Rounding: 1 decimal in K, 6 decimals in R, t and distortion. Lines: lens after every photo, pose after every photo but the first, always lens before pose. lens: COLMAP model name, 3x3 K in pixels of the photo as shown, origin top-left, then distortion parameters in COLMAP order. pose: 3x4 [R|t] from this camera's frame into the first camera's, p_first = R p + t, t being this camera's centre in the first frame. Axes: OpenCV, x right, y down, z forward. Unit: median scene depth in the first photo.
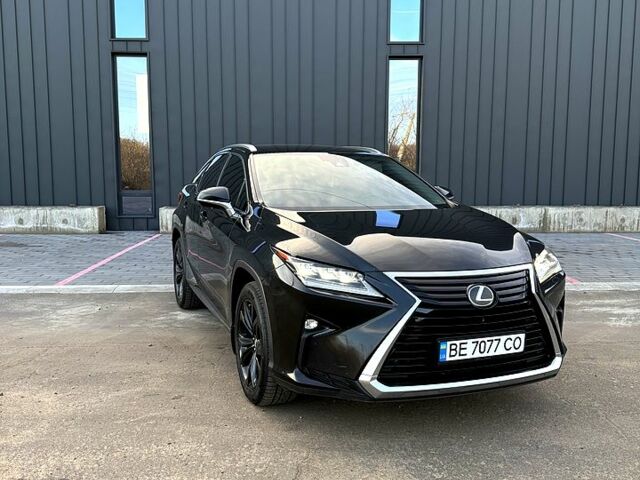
lens RADIAL K [[594.2, 0, 323.4], [0, 594.2, 238.5], [0, 0, 1]] dist [0.181305, -0.390868]
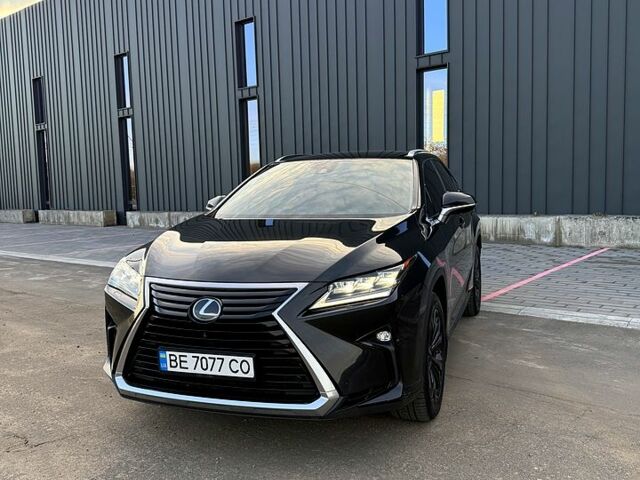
lens RADIAL K [[594.0, 0, 315.7], [0, 594.0, 238.2], [0, 0, 1]] dist [0.175519, -0.364679]
pose [[0.745216, 0.036697, -0.665813, 0.872855], [-0.044105, 0.999011, 0.005697, -0.025898], [0.665363, 0.025120, 0.746097, 0.349134]]
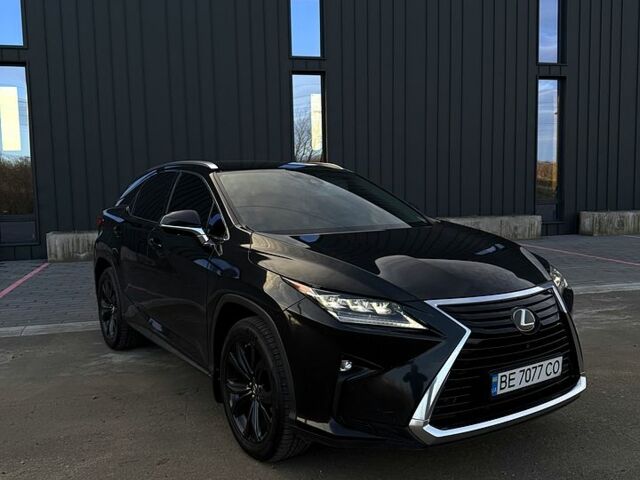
lens RADIAL K [[594.0, 0, 315.7], [0, 594.0, 238.2], [0, 0, 1]] dist [0.175519, -0.364679]
pose [[0.978005, -0.040256, 0.204659, -0.203784], [0.045469, 0.998748, -0.020832, -0.022242], [-0.203564, 0.029680, 0.978612, 0.128232]]
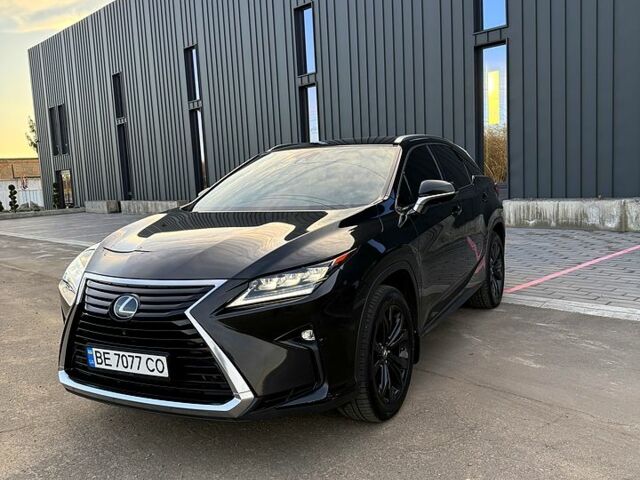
lens RADIAL K [[594.2, 0, 323.4], [0, 594.2, 238.5], [0, 0, 1]] dist [0.181305, -0.390868]
pose [[0.650188, 0.047096, -0.758313, 1.003338], [-0.031703, 0.998889, 0.034854, -0.045701], [0.759112, 0.001379, 0.650959, 0.534026]]
